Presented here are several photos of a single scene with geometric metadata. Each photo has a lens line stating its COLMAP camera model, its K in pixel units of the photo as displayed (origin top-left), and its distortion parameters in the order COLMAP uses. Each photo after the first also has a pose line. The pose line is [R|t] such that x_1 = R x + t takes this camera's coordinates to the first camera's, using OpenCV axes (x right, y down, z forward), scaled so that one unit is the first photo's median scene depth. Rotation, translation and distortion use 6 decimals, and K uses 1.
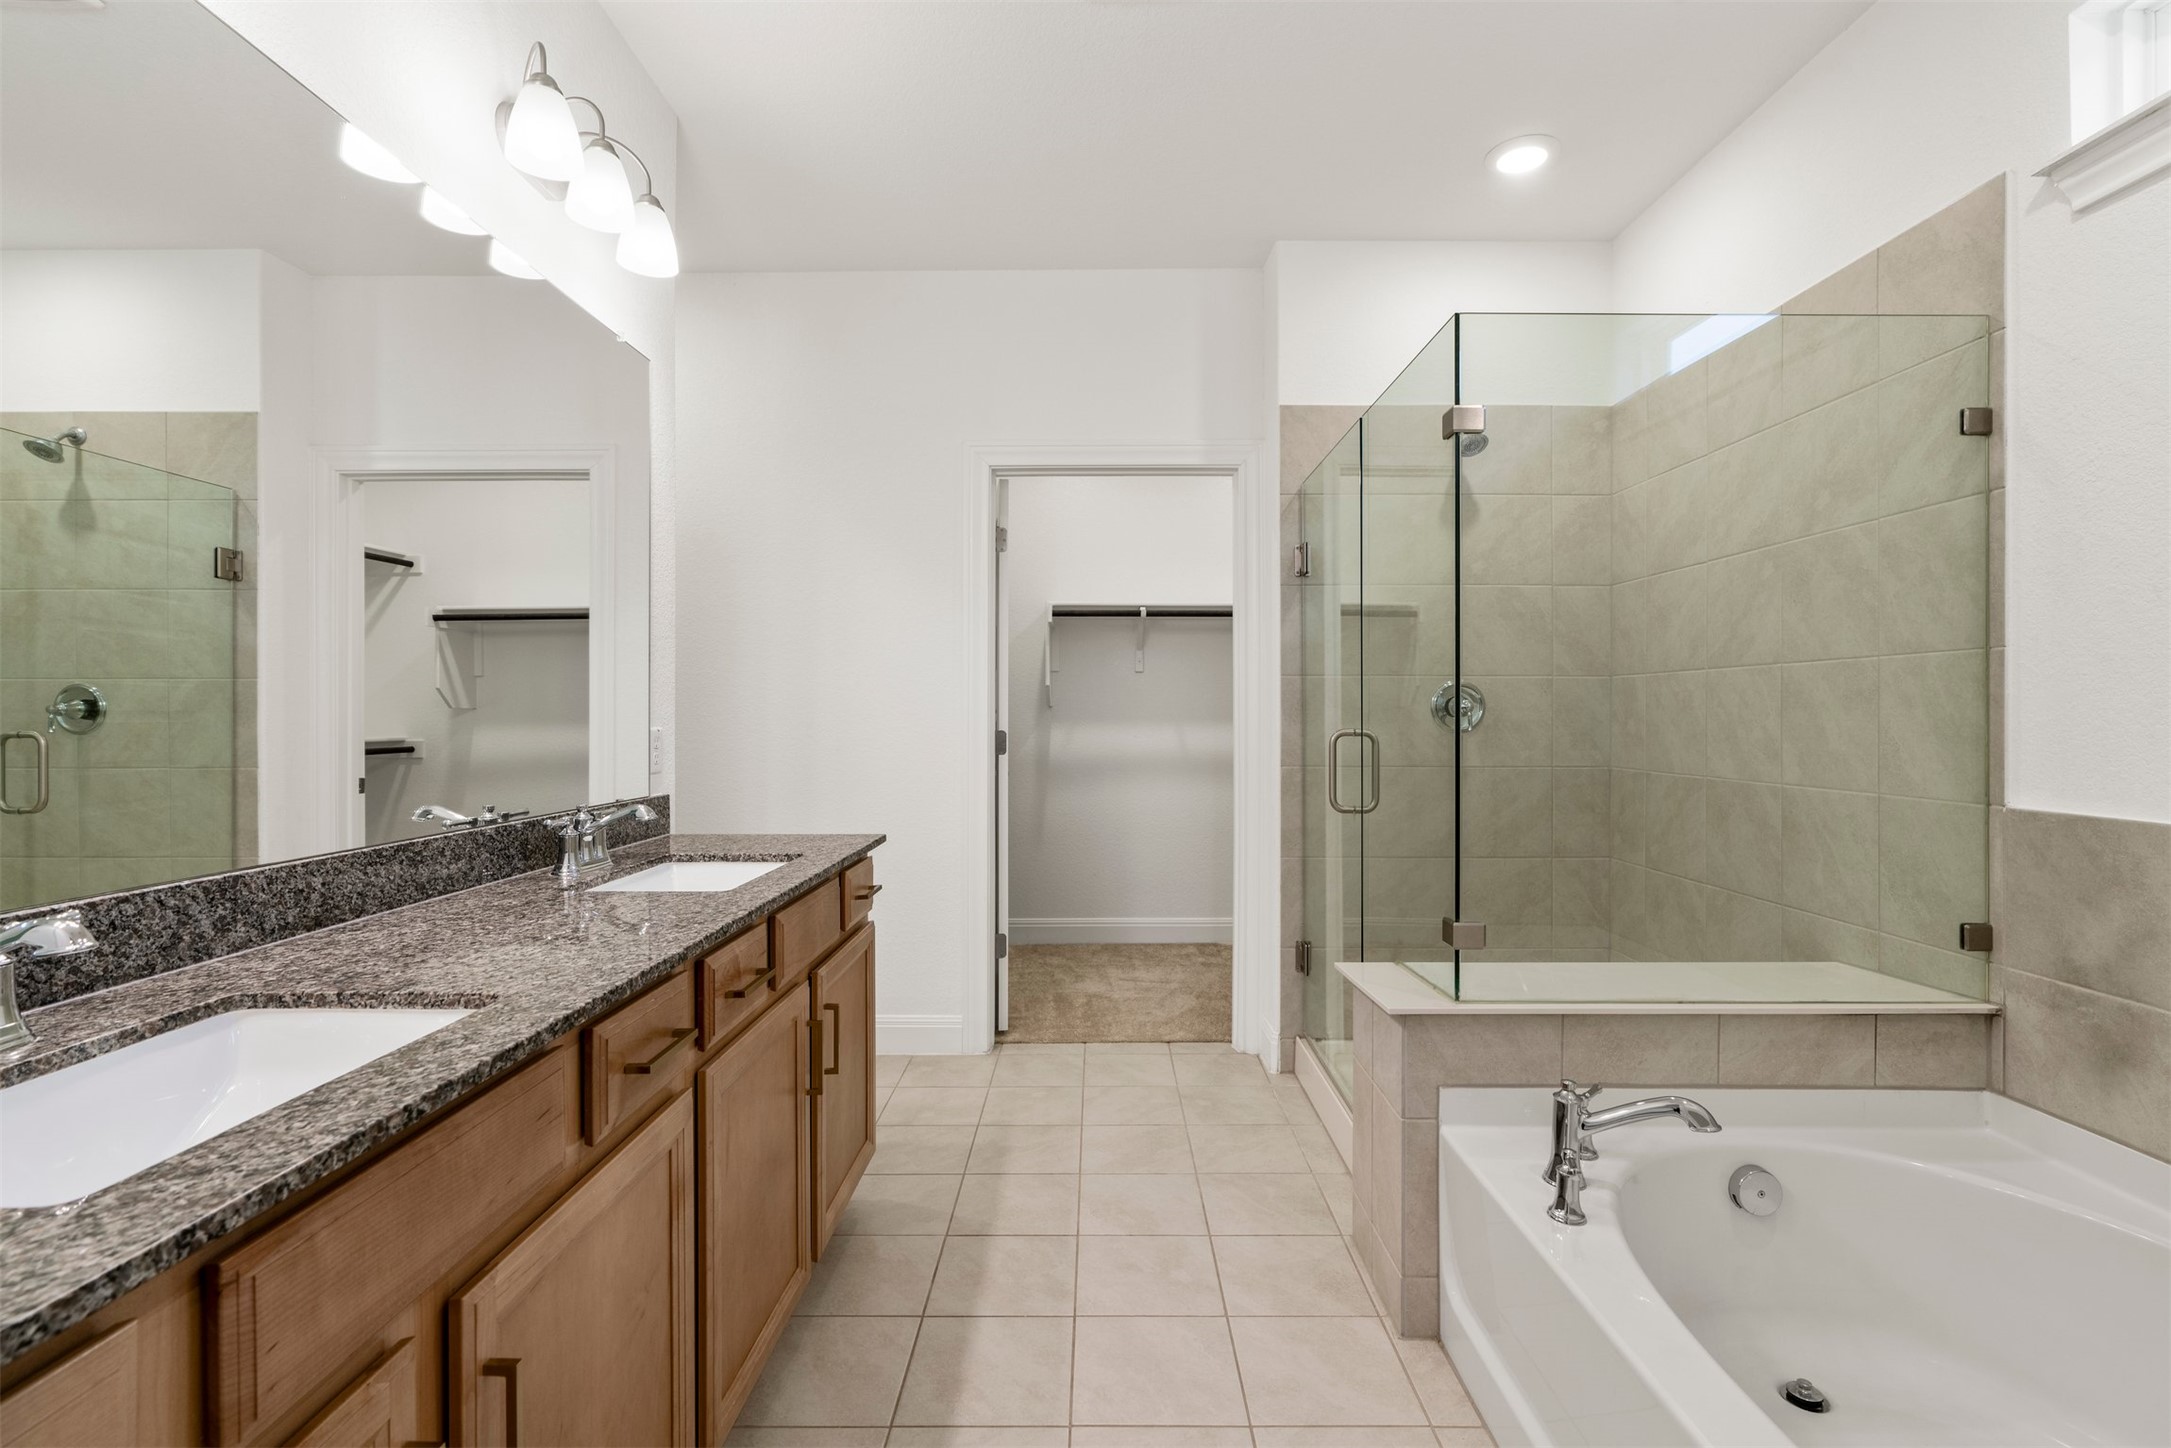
lens RADIAL K [[986.6, 0, 1086.4], [0, 986.6, 717.4], [0, 0, 1]] dist [-0.003754, 0.000135]
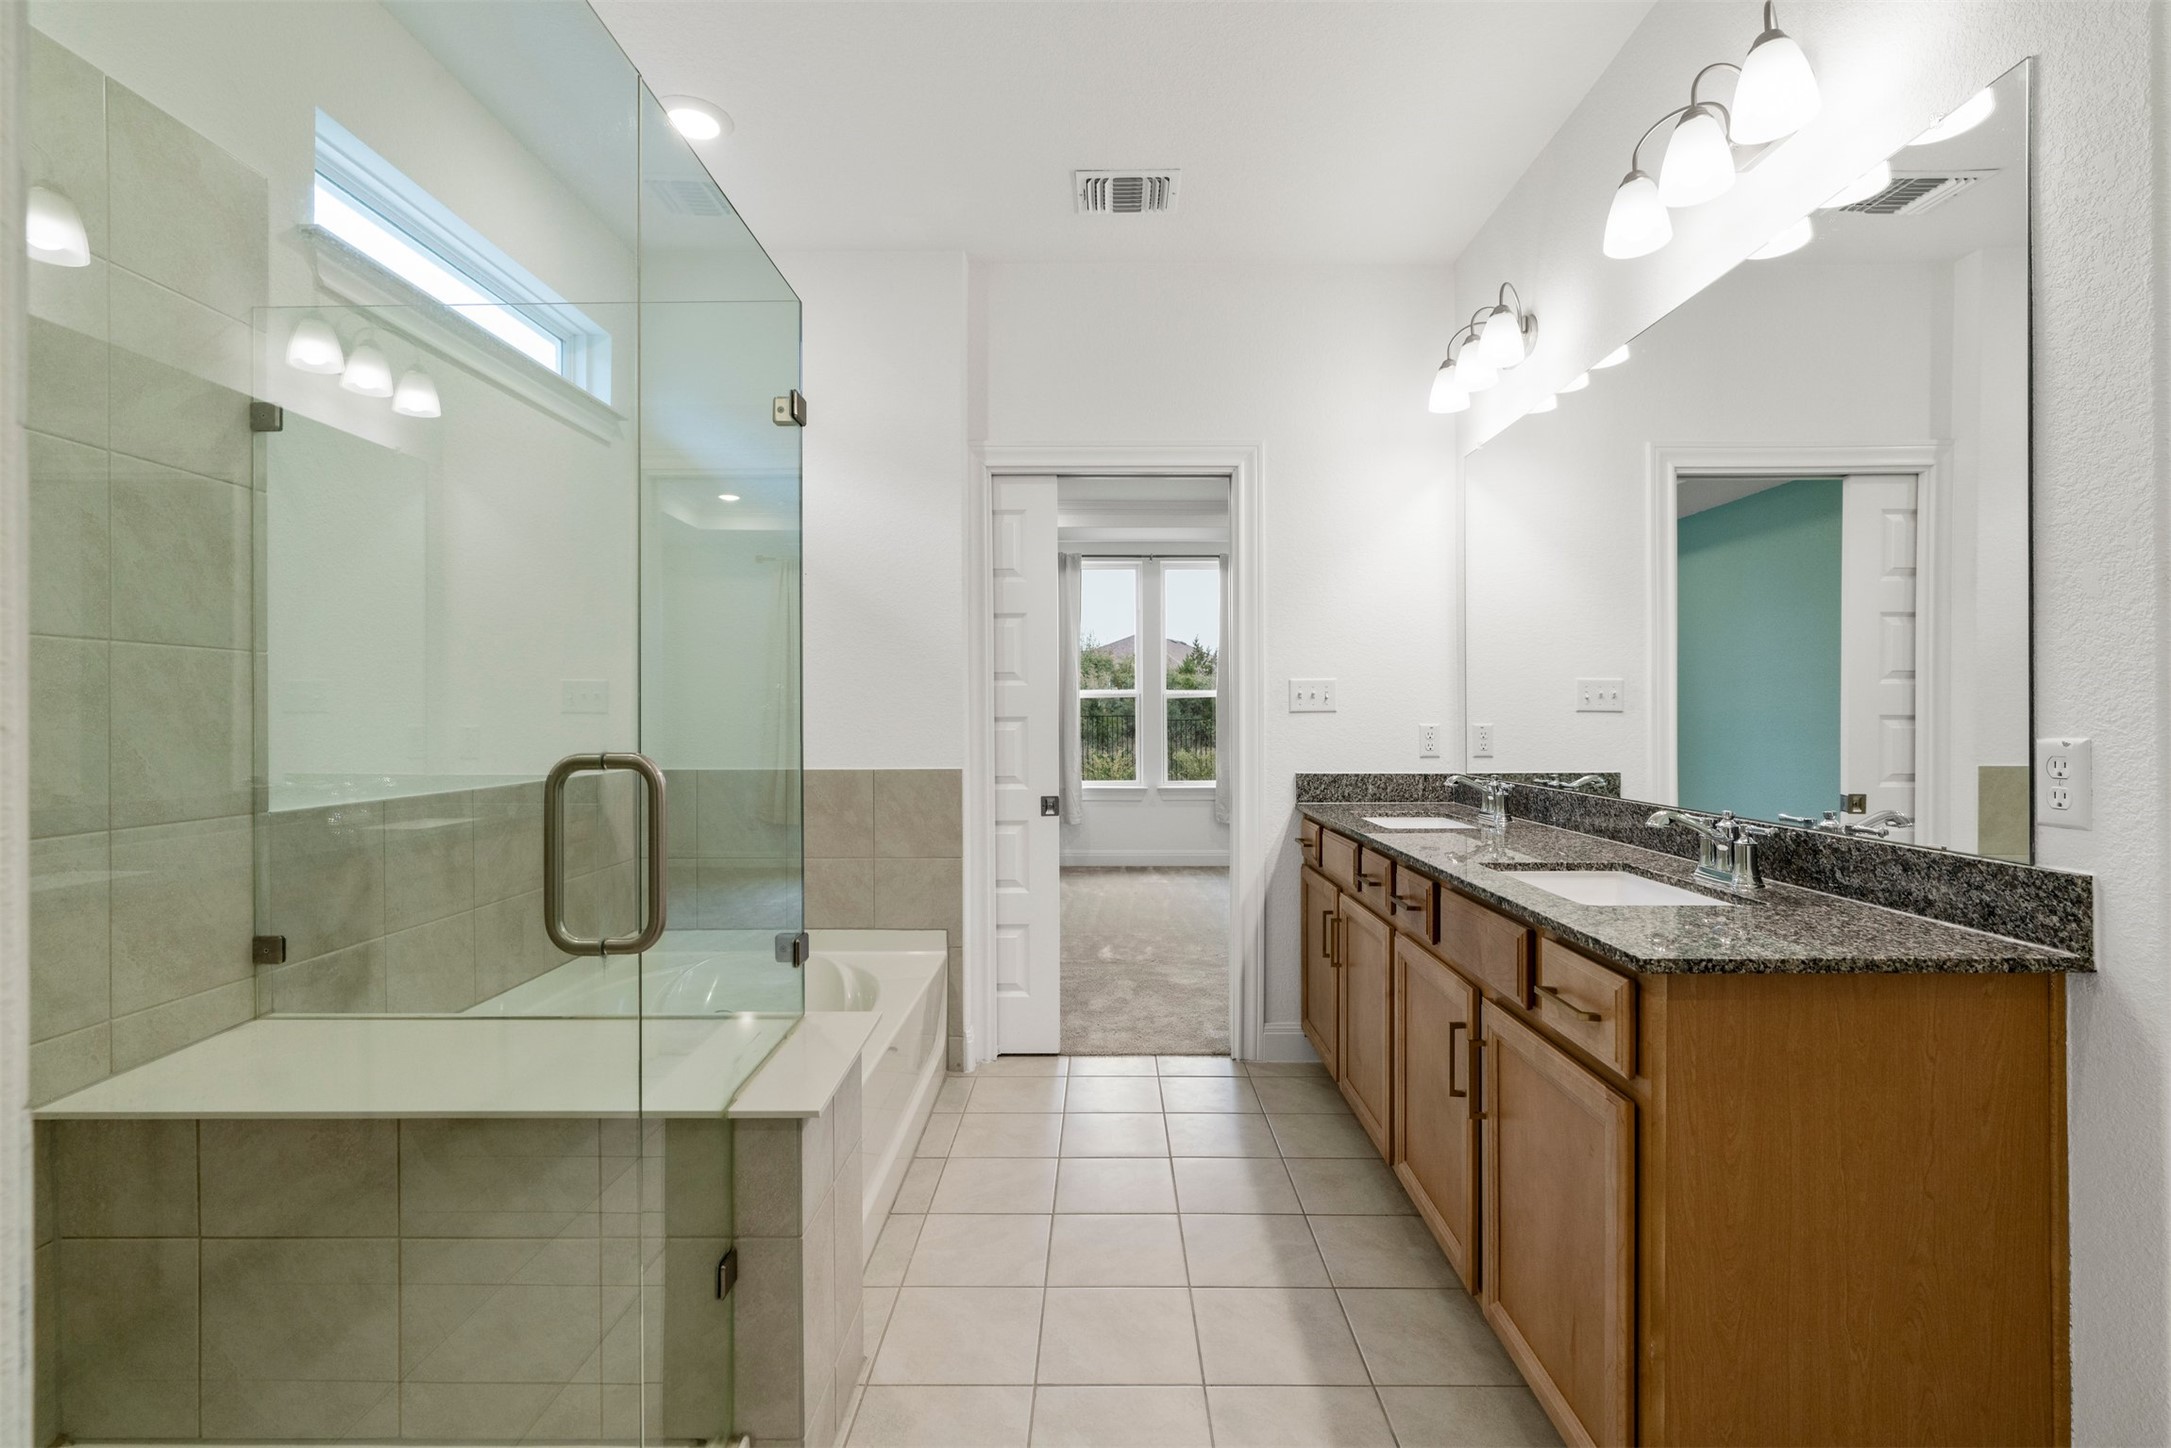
lens RADIAL K [[986.6, 0, 1087.7], [0, 986.6, 718.7], [0, 0, 1]] dist [-0.003754, 0.000135]
pose [[-0.999993, 0.003635, 0.000964, 0.100368], [0.003639, 0.999984, 0.004225, -0.005479], [-0.000948, 0.004229, -0.999991, 2.076015]]
